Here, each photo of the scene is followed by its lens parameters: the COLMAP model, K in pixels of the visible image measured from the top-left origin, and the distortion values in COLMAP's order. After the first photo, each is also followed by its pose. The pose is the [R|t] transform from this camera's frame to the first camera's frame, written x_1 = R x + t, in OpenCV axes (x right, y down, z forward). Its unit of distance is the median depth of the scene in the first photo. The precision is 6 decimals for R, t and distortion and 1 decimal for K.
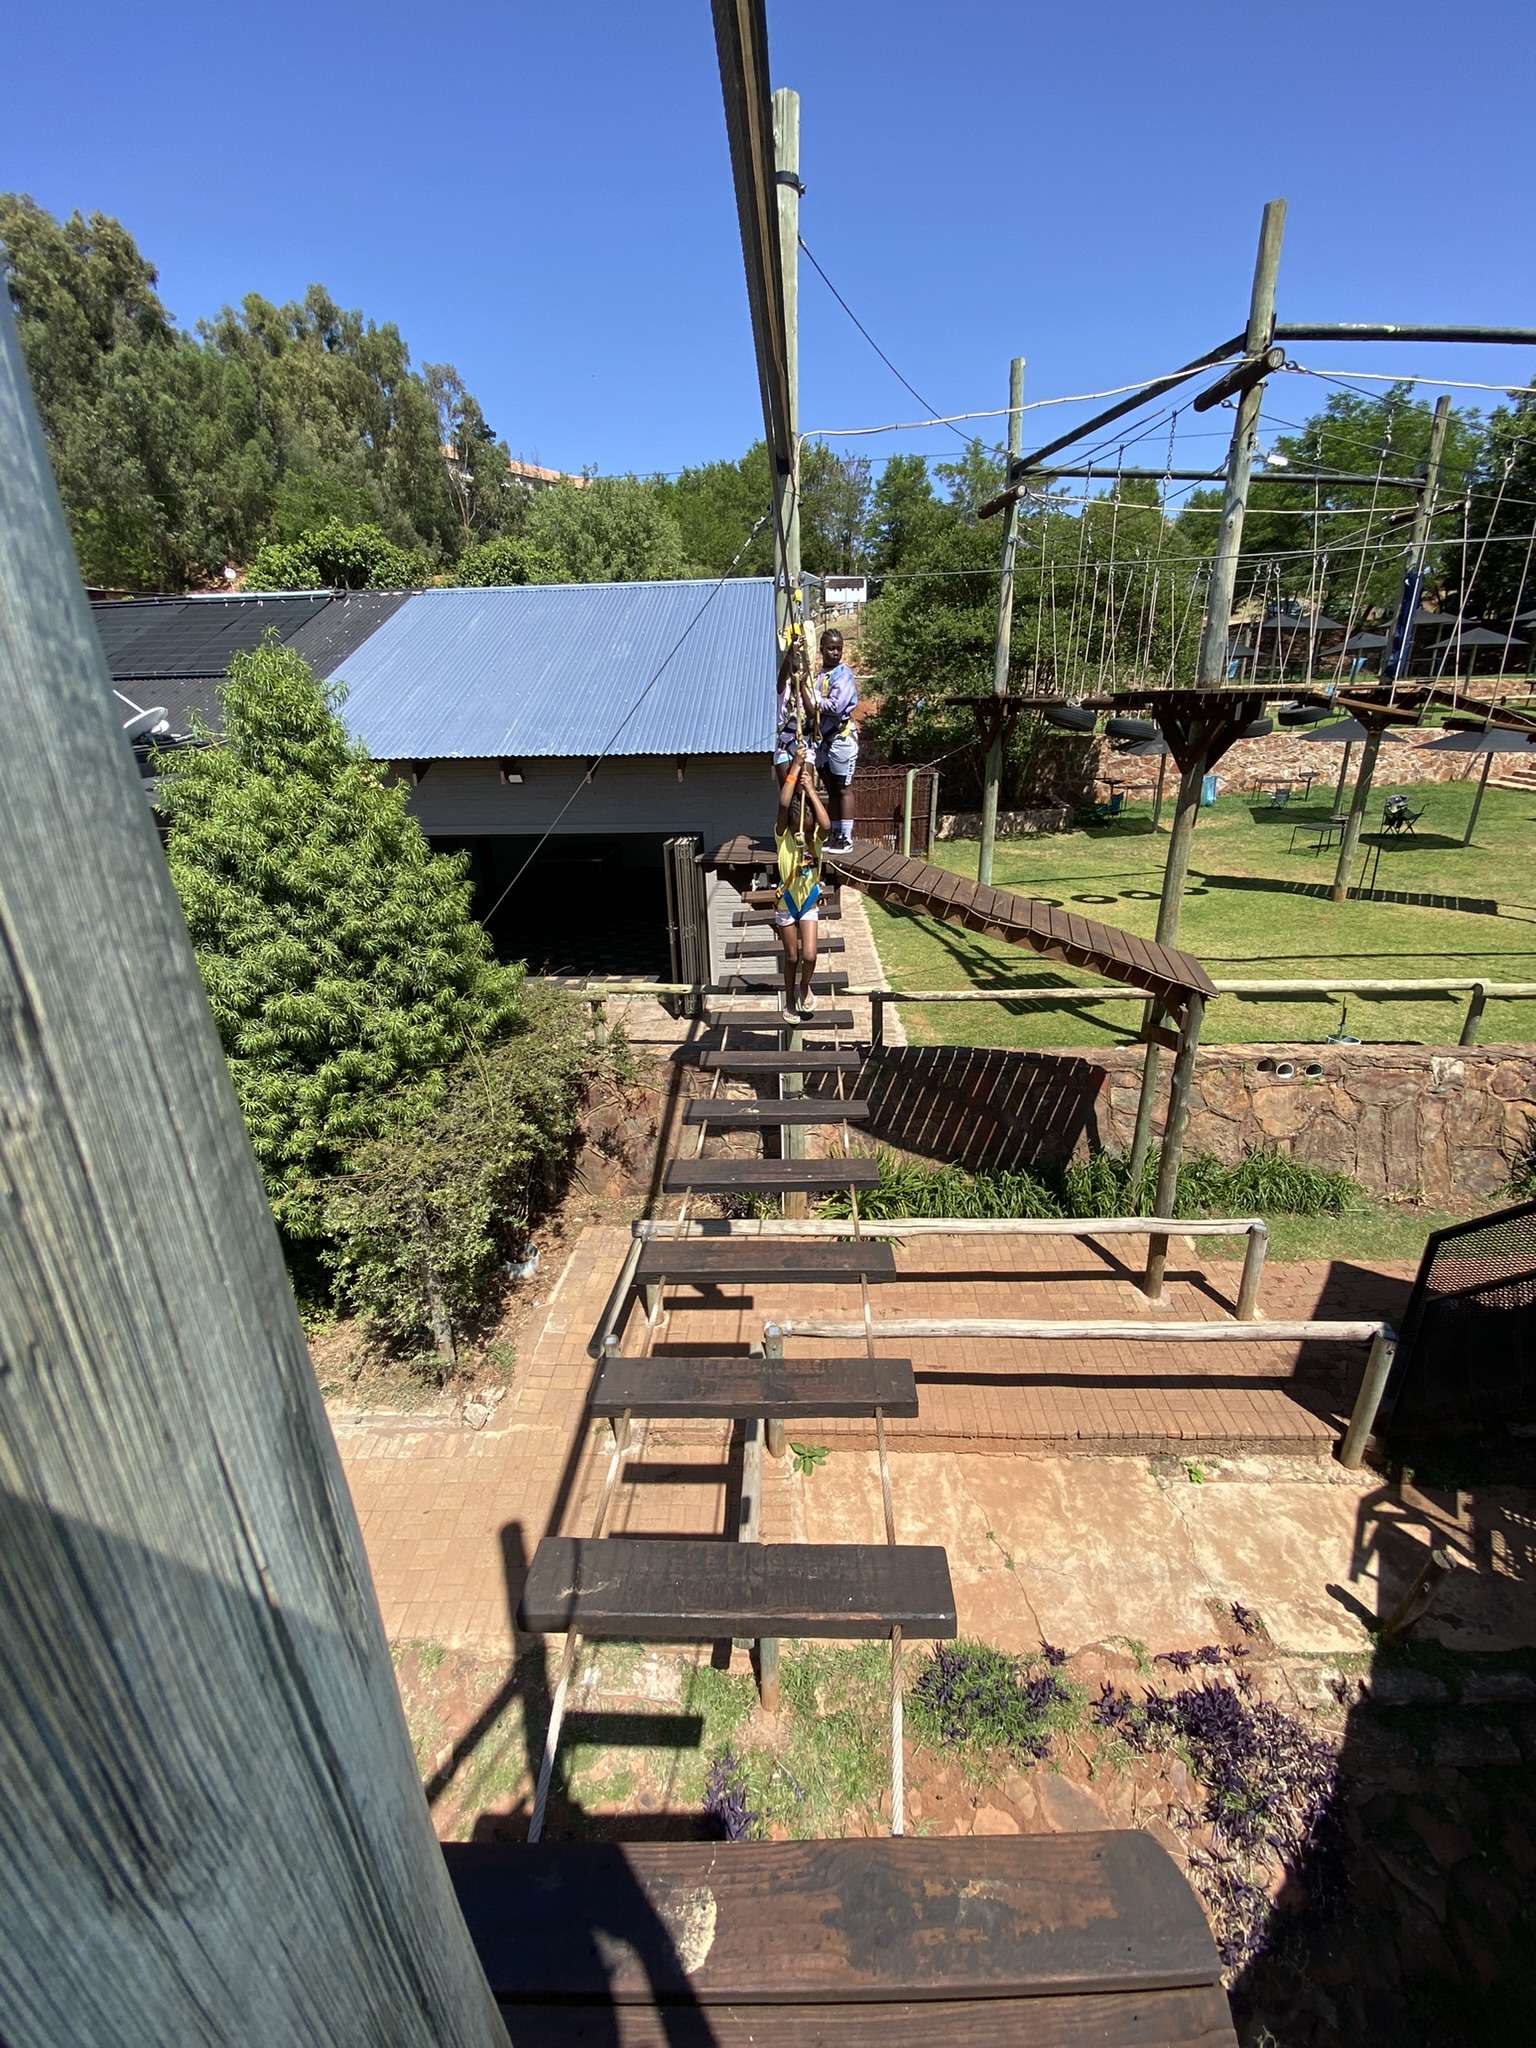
lens RADIAL K [[817.8, 0, 754.4], [0, 817.8, 1038.0], [0, 0, 1]] dist [0.002459, -0.009834]
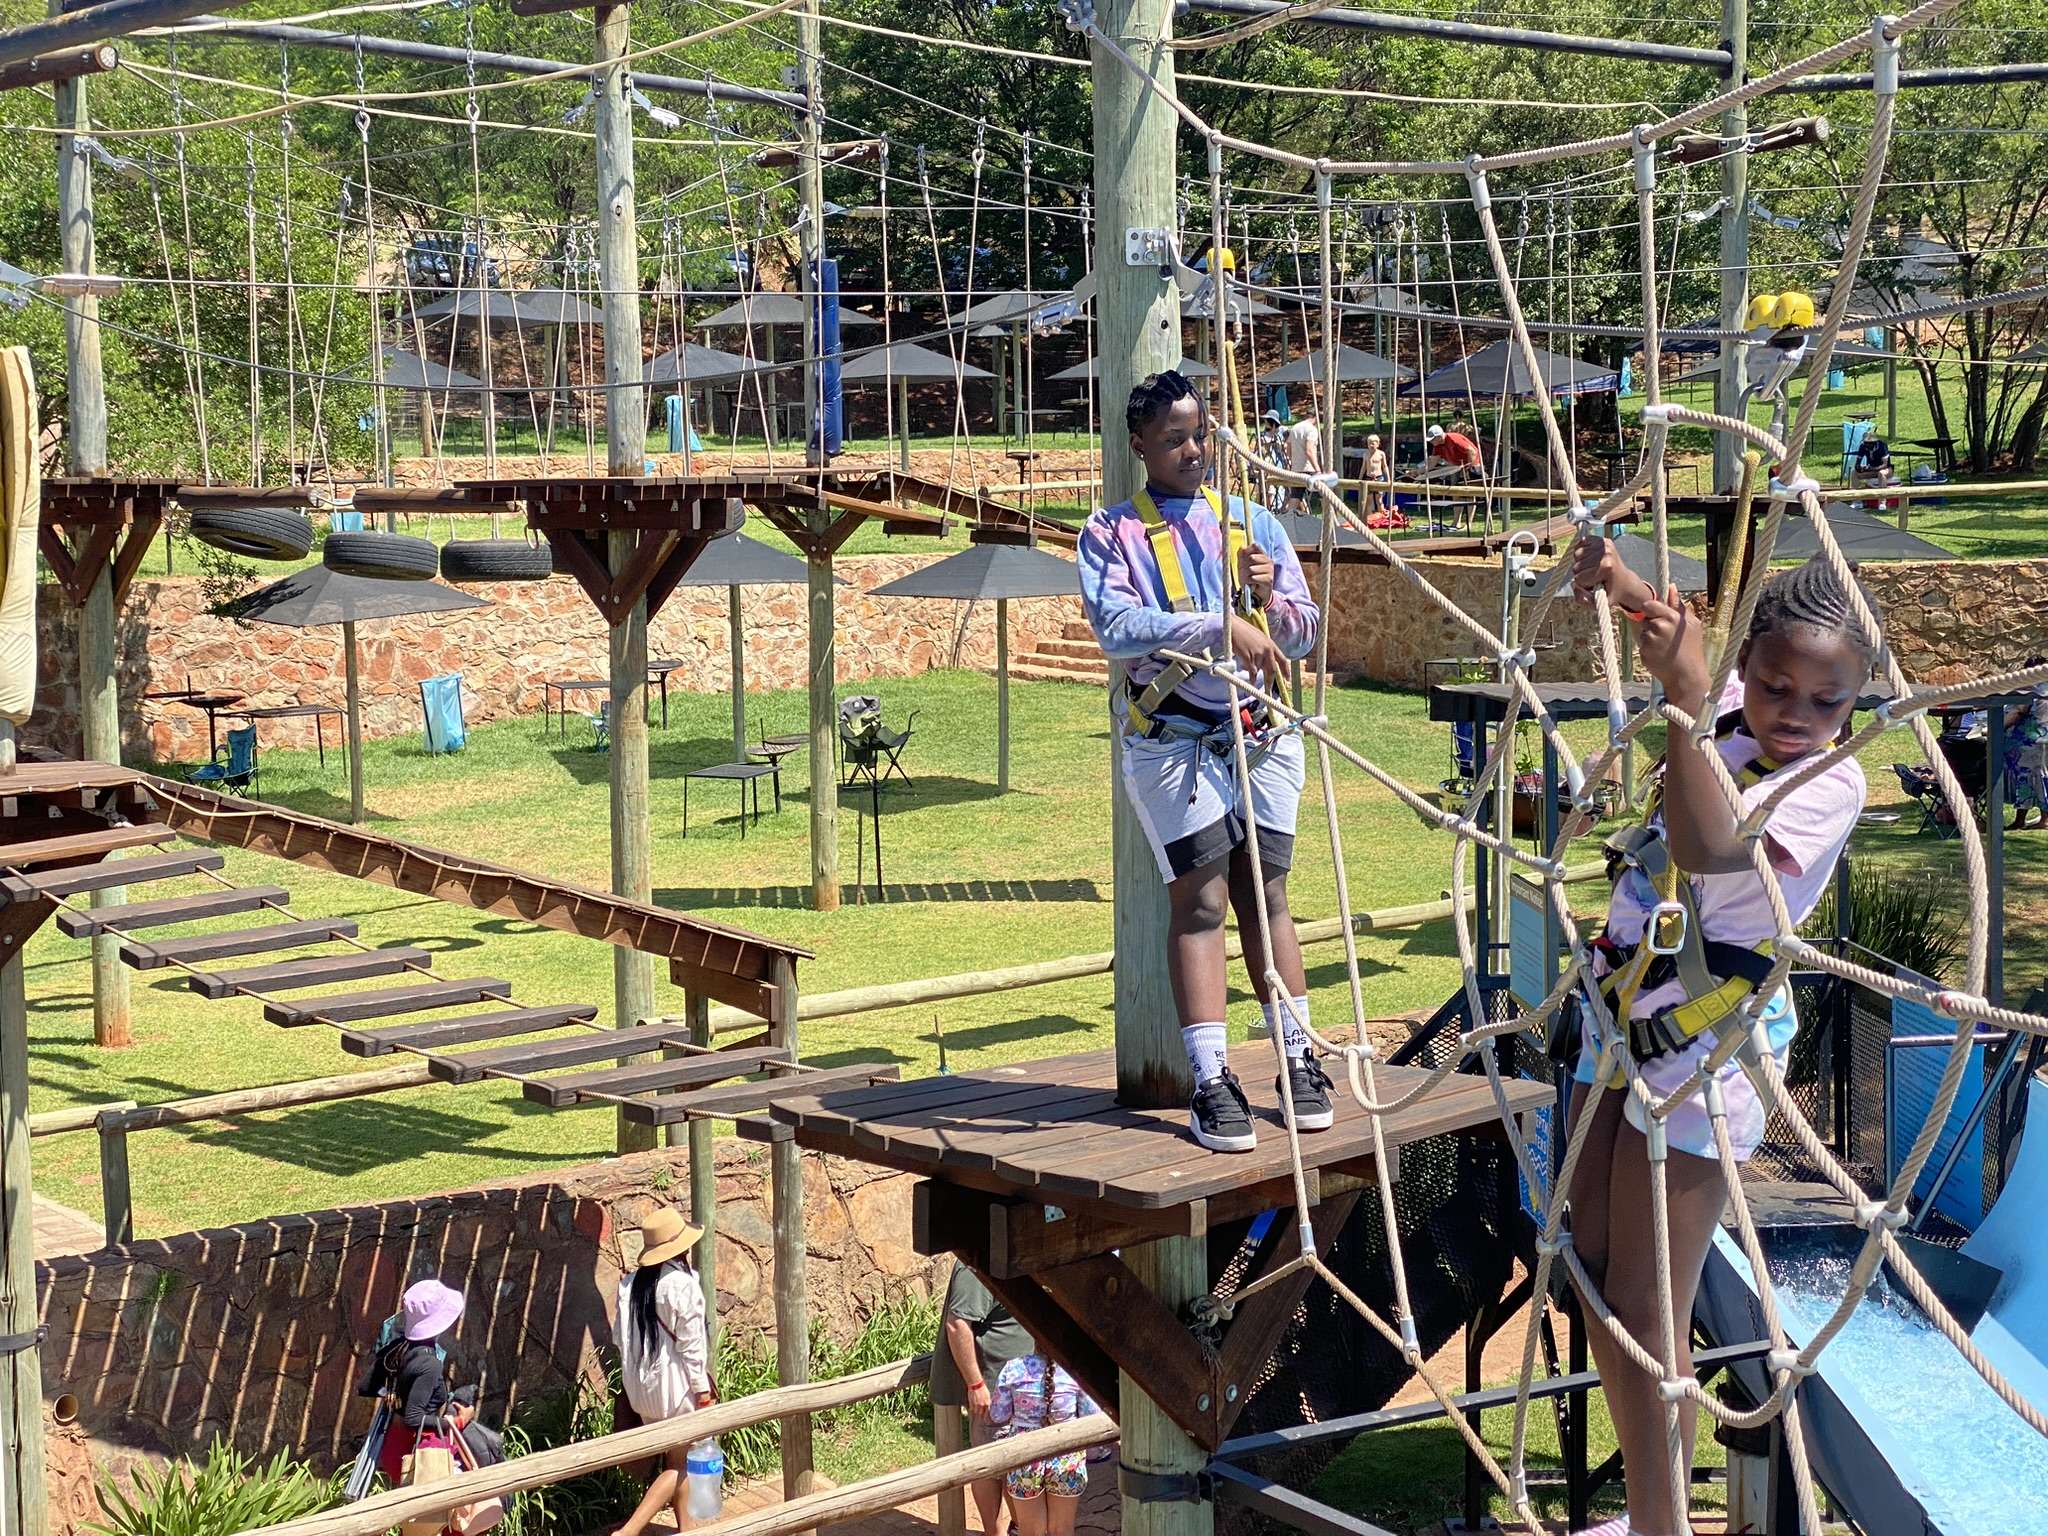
lens RADIAL K [[3096.5, 0, 1028.2], [0, 3096.5, 764.8], [0, 0, 1]] dist [0.047733, 0.000000]
pose [[0.742833, -0.049418, 0.667650, -0.335593], [0.245801, 0.947755, -0.203329, 0.128628], [-0.622720, 0.315148, 0.716171, -0.313159]]
